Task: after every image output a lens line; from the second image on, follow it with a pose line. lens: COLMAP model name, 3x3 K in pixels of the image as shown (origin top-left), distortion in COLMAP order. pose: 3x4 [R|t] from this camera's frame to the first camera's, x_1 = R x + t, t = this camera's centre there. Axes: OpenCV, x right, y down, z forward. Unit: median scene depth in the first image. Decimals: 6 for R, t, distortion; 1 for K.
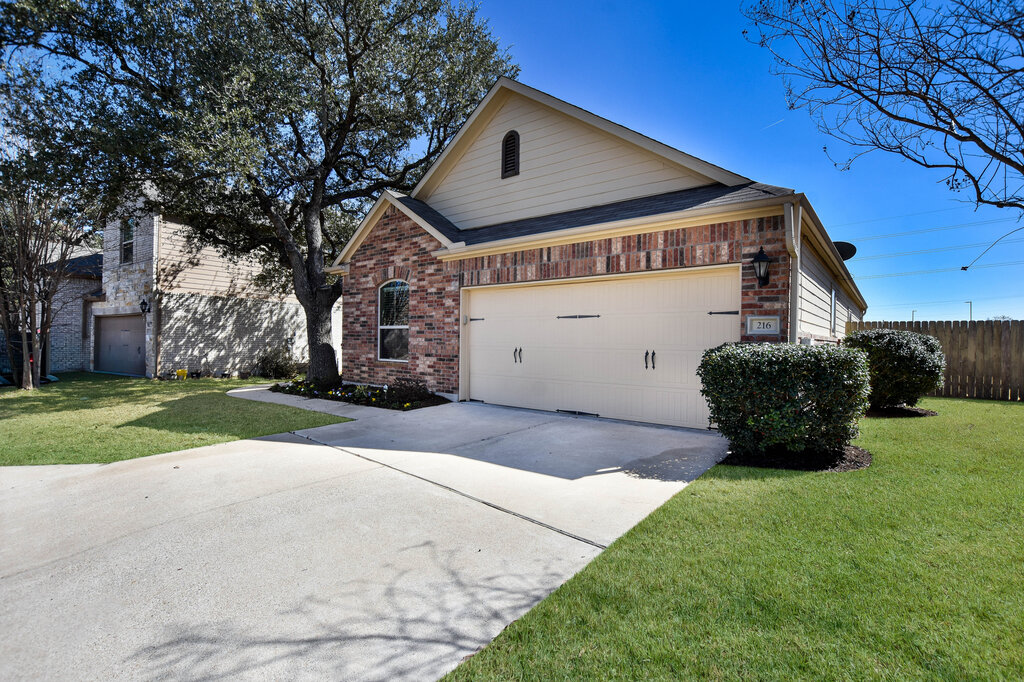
lens RADIAL K [[472.6, 0, 512.0], [0, 472.6, 341.0], [0, 0, 1]] dist [-0.029569, 0.000033]
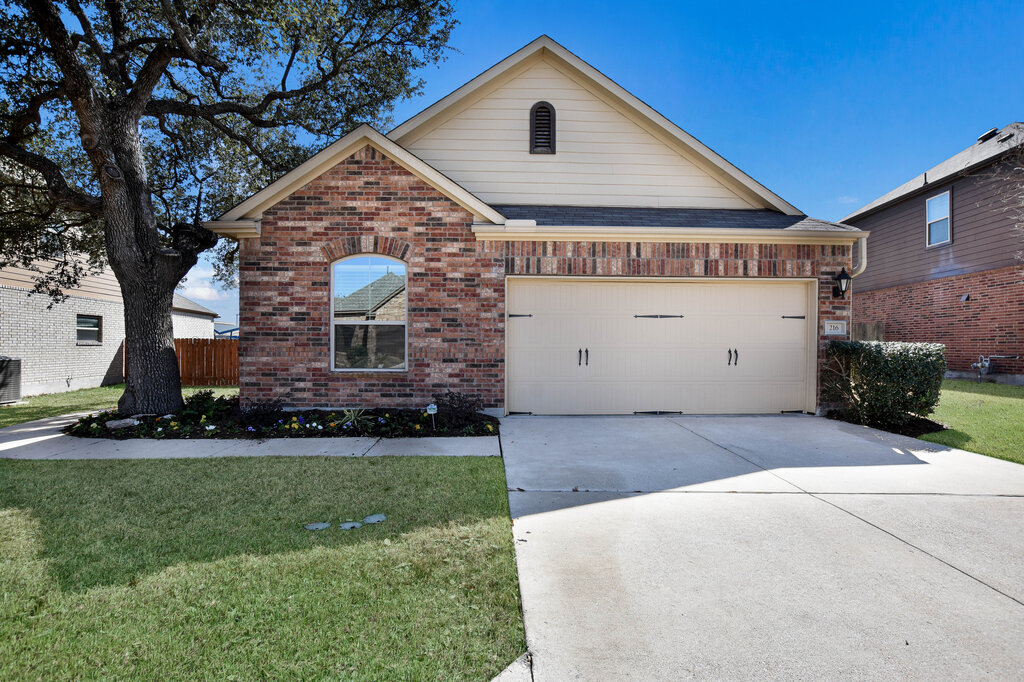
lens RADIAL K [[454.9, 0, 512.9], [0, 454.9, 336.3], [0, 0, 1]] dist [-0.023994, 0.000290]
pose [[0.757934, -0.006052, 0.652303, -0.648790], [0.005006, 0.999981, 0.003462, -0.012413], [-0.652312, 0.000641, 0.757950, 0.428773]]
